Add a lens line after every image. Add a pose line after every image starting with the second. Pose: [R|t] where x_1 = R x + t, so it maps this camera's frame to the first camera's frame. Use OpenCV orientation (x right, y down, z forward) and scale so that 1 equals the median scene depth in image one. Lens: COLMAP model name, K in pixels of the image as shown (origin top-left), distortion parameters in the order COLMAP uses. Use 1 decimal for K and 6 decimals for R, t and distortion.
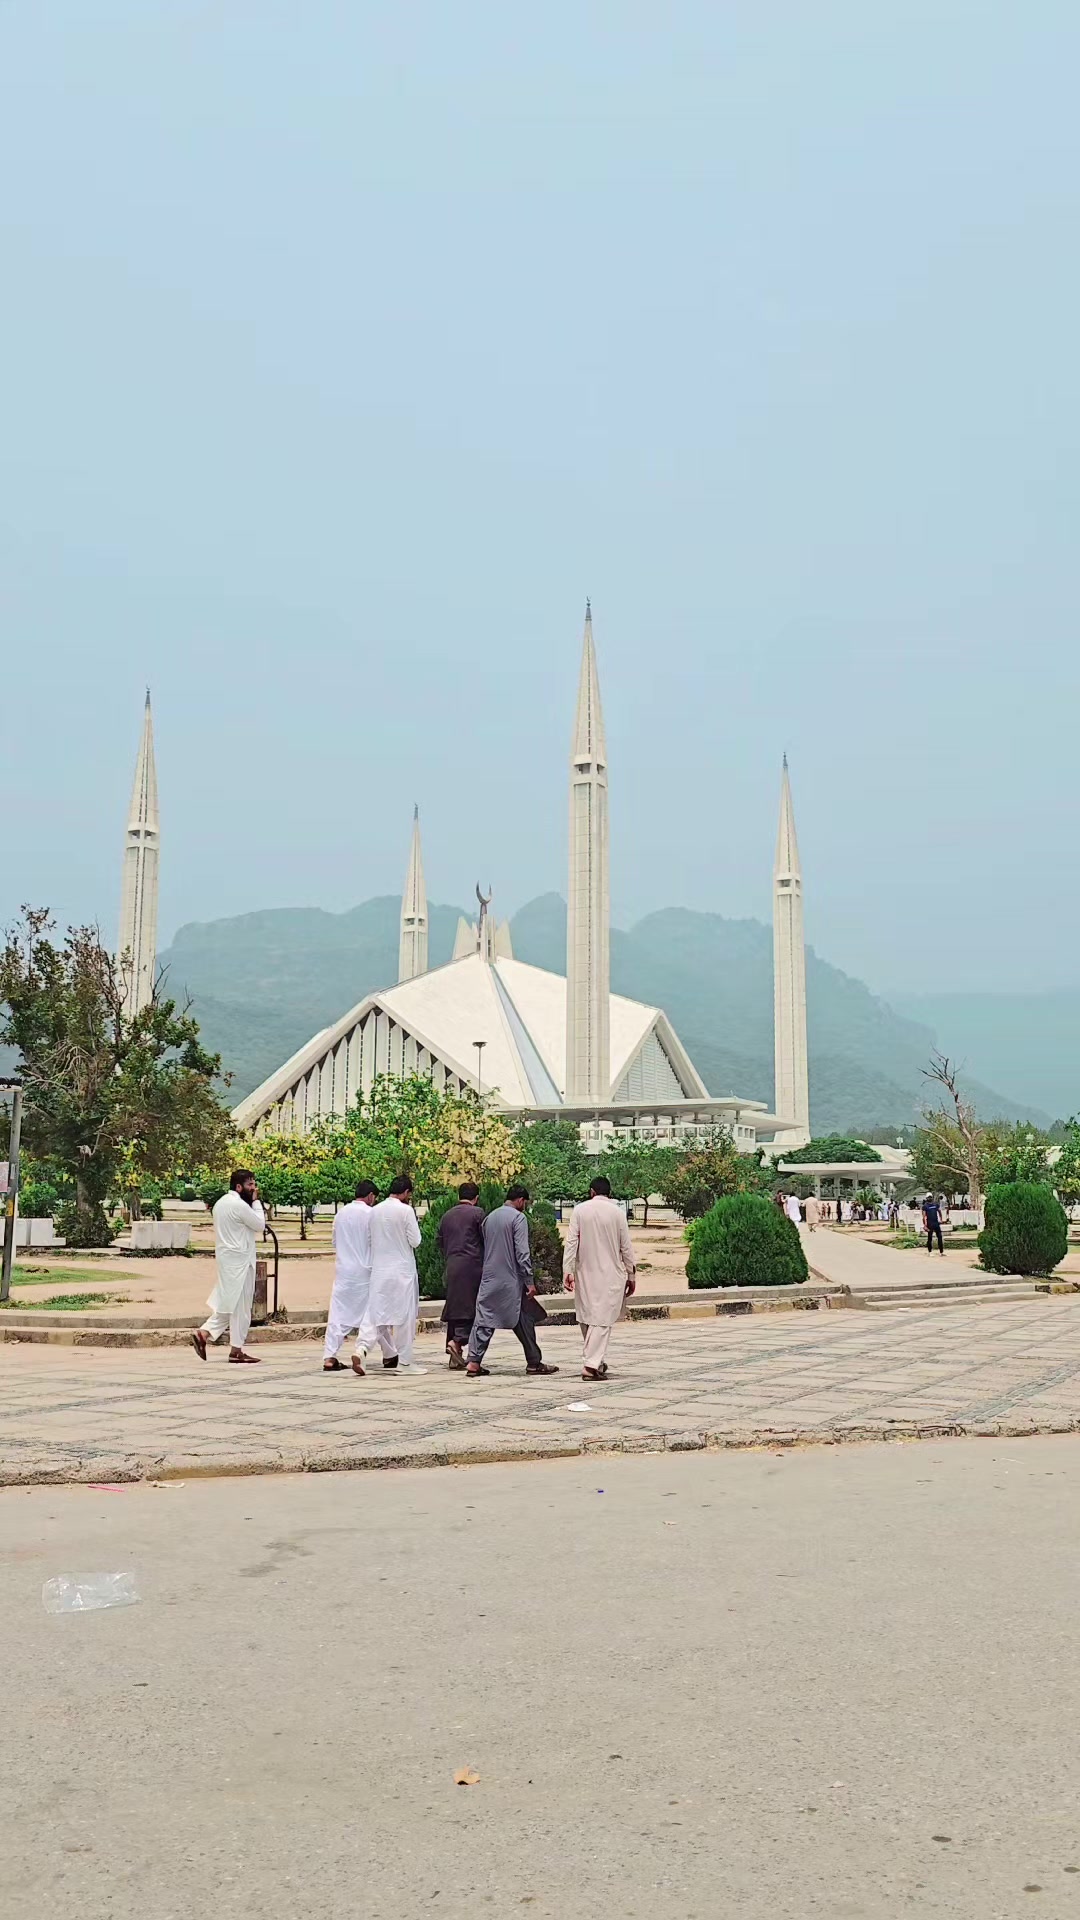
lens RADIAL K [[1646.3, 0, 540.0], [0, 1646.3, 960.0], [0, 0, 1]] dist [-0.007090, -0.001788]
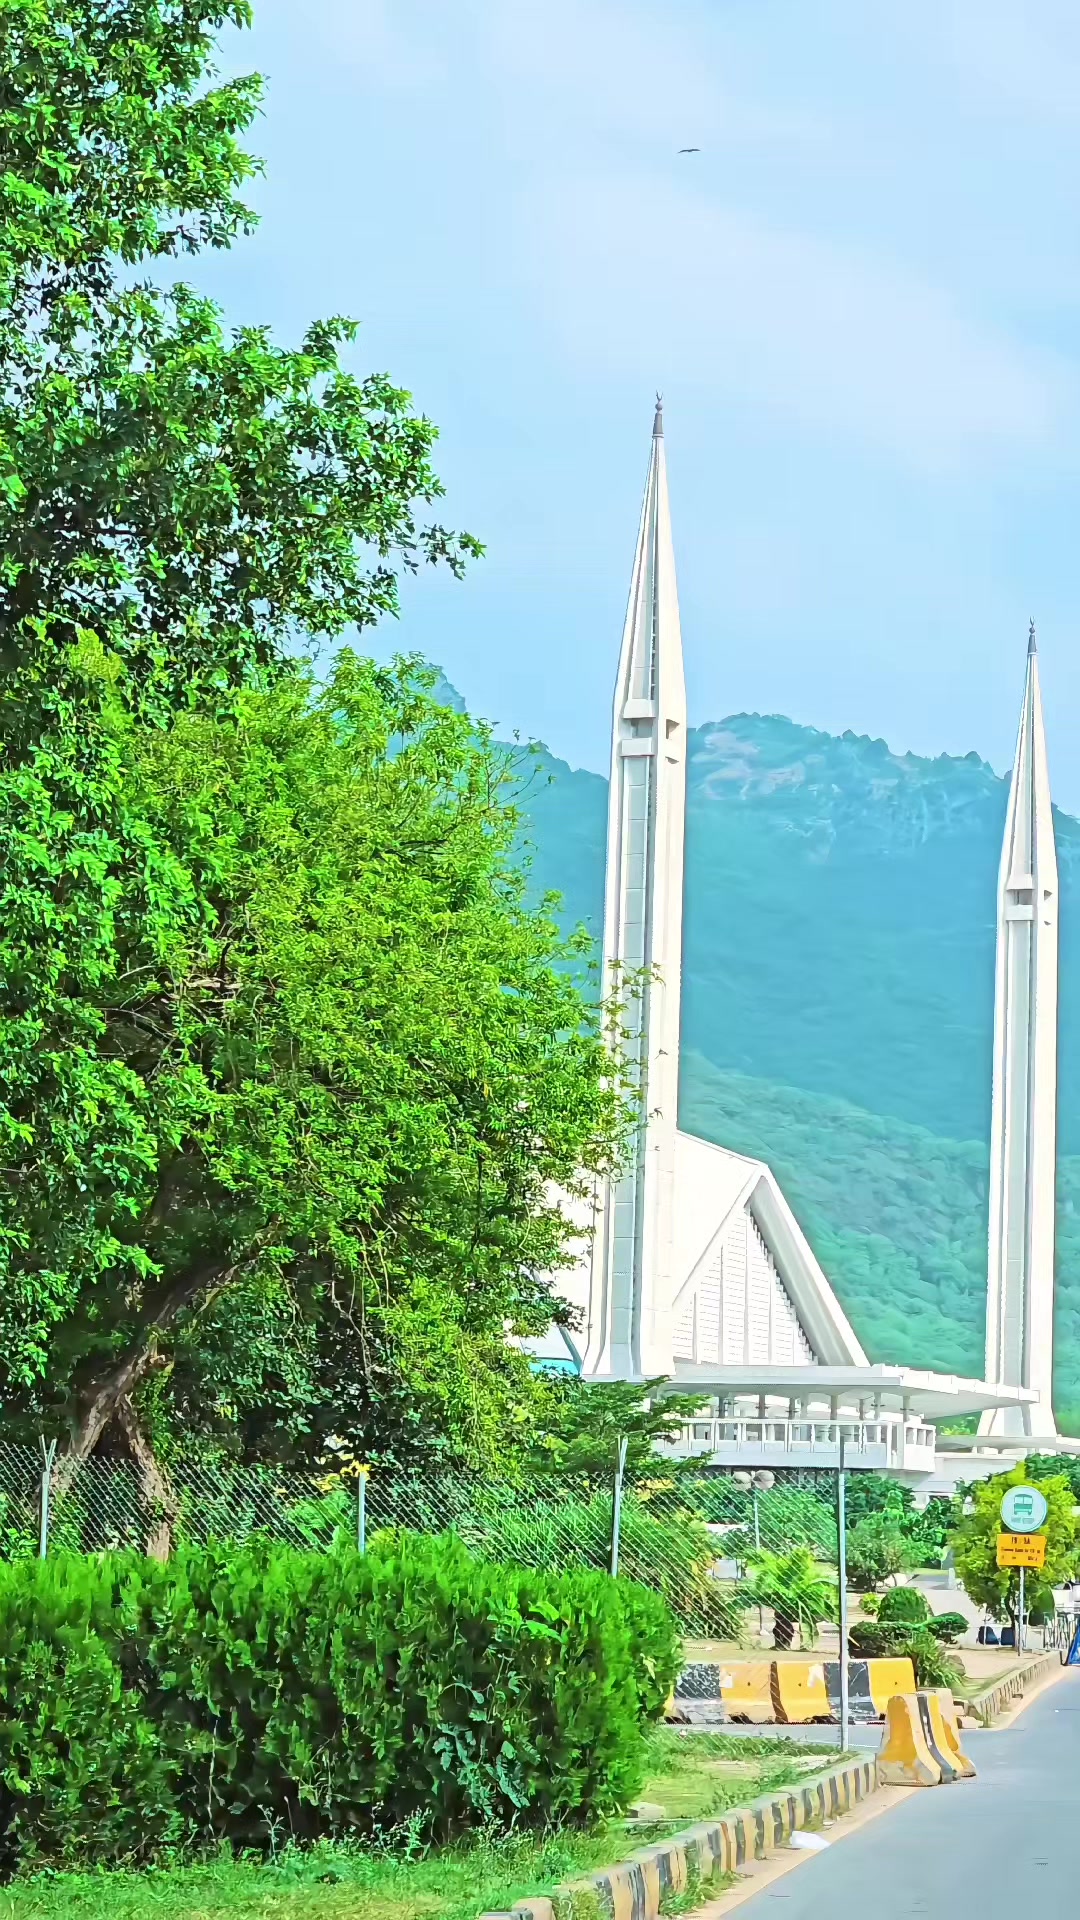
lens RADIAL K [[4828.7, 0, 540.0], [0, 4828.7, 960.0], [0, 0, 1]] dist [0.002819, -0.077475]
pose [[0.998648, 0.032698, 0.040399, -0.060247], [-0.034002, 0.998908, 0.032047, -0.082343], [-0.039307, -0.033377, 0.998670, -0.504141]]
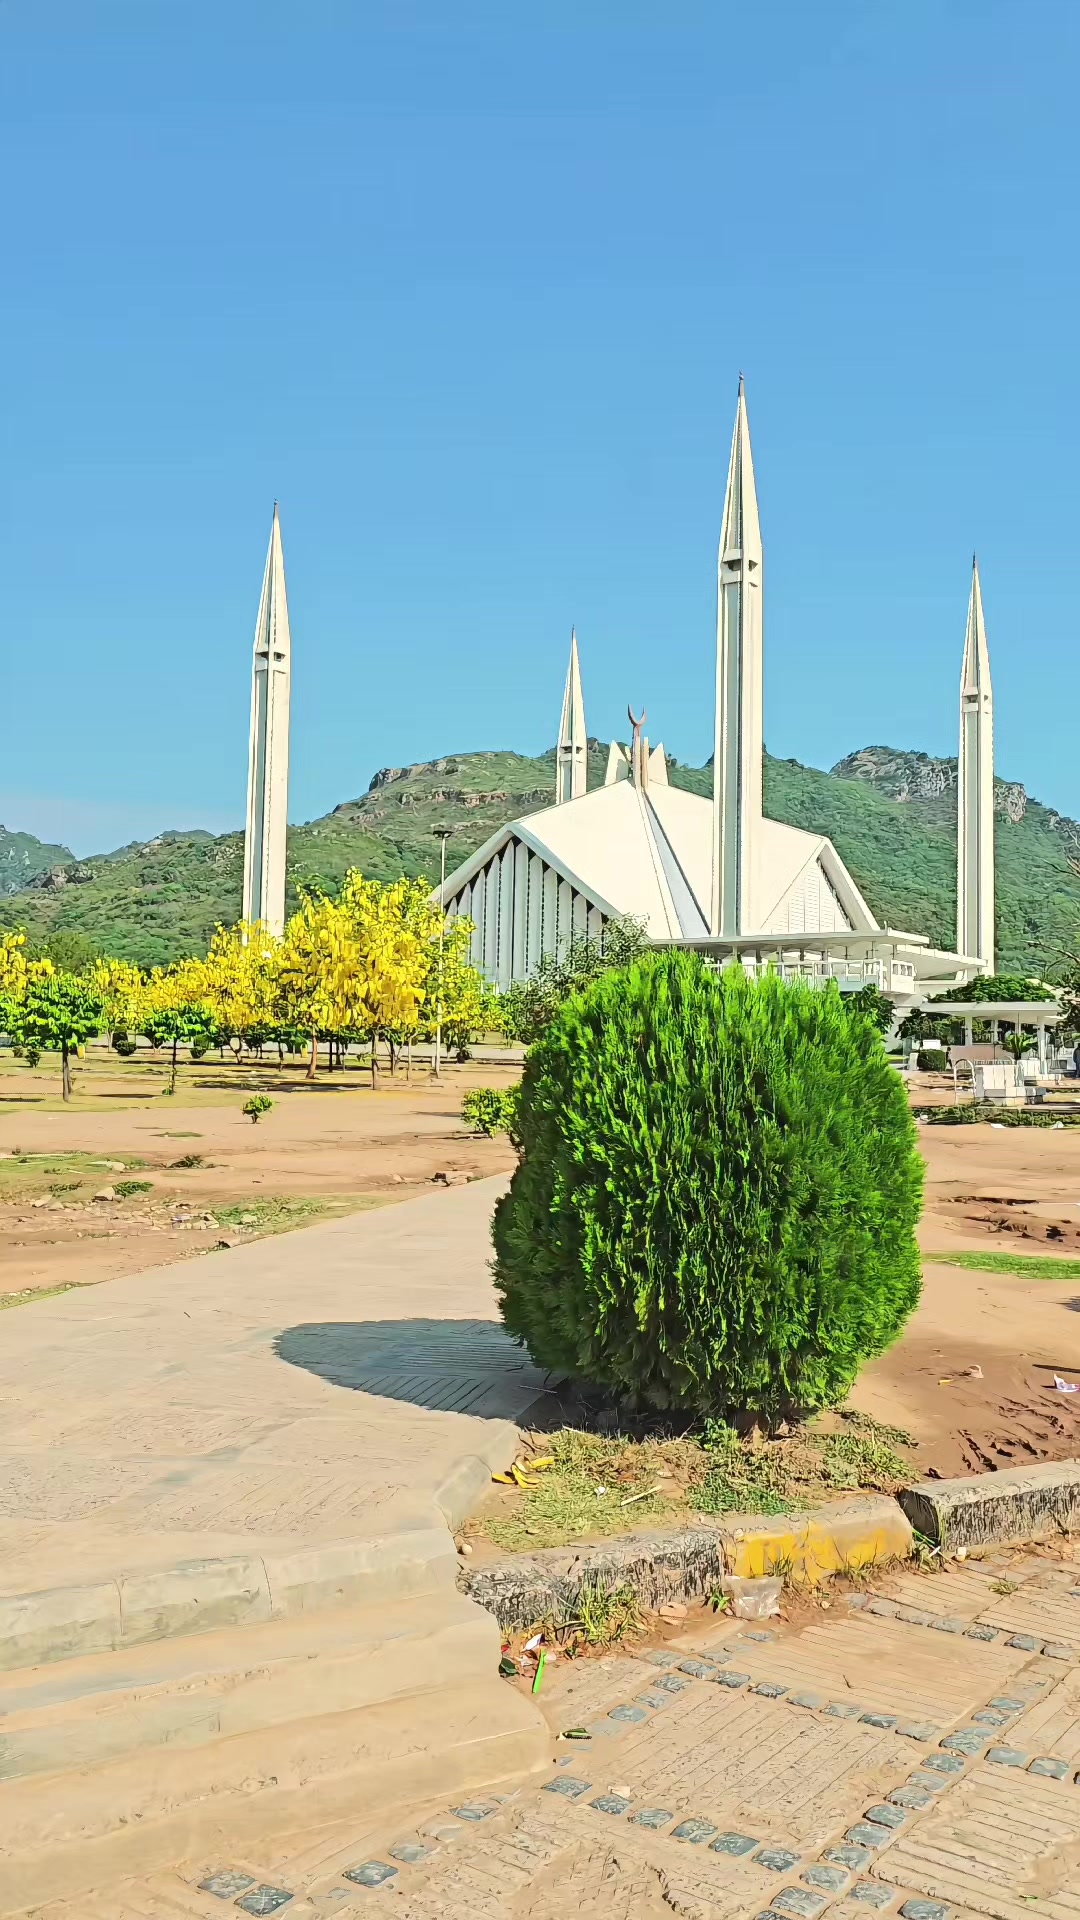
lens RADIAL K [[1646.3, 0, 540.0], [0, 1646.3, 960.0], [0, 0, 1]] dist [-0.007090, -0.001788]
pose [[0.992492, 0.002695, -0.122278, 0.029295], [0.008795, 0.995596, 0.093331, 0.011428], [0.121992, -0.093705, 0.988098, 0.077480]]
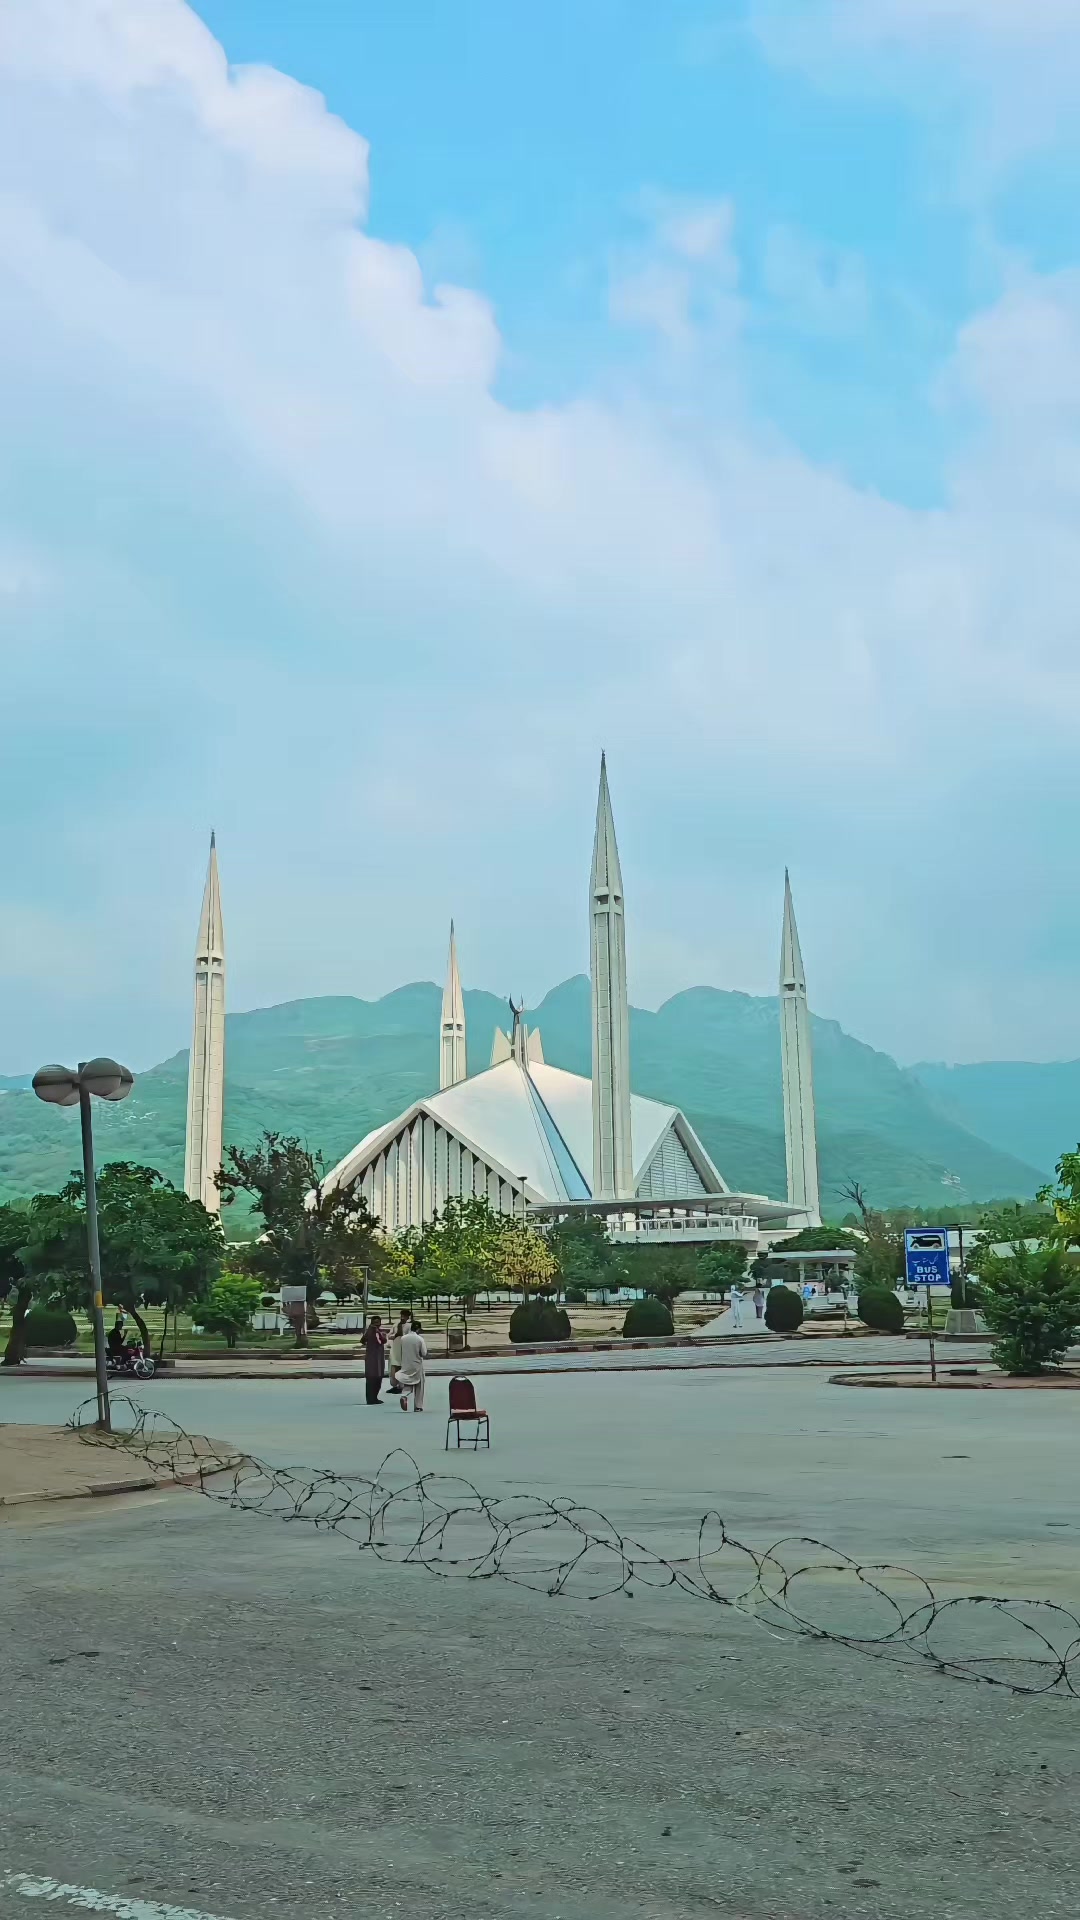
lens RADIAL K [[1646.3, 0, 540.0], [0, 1646.3, 960.0], [0, 0, 1]] dist [-0.007090, -0.001788]
pose [[0.999566, -0.023711, -0.017492, 0.001930], [0.022862, 0.998621, -0.047251, -0.020254], [0.018589, 0.046831, 0.998730, -0.119982]]
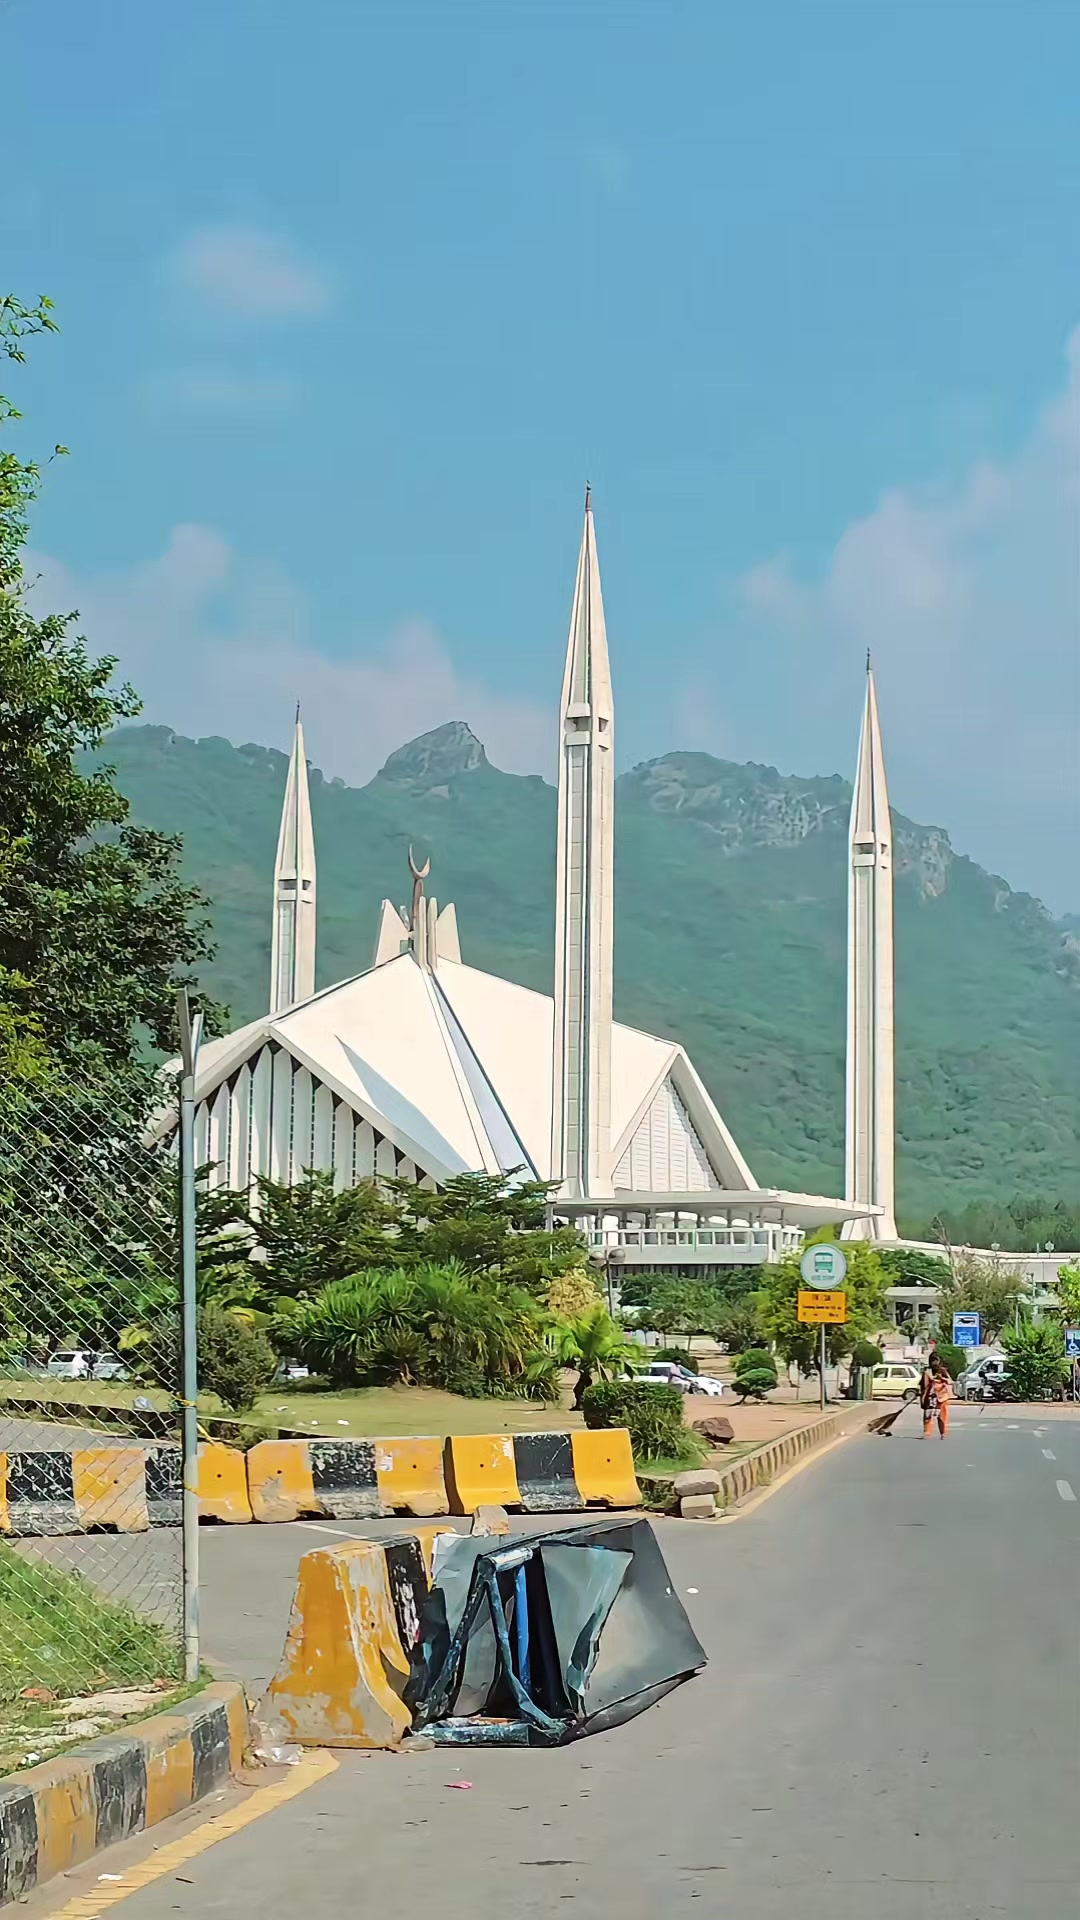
lens RADIAL K [[3299.3, 0, 540.0], [0, 3299.3, 960.0], [0, 0, 1]] dist [0.020033, 0.058881]
pose [[0.999186, 0.011325, 0.038713, -0.041645], [-0.012921, 0.999066, 0.041237, -0.066092], [-0.038210, -0.041704, 0.998399, -0.405760]]
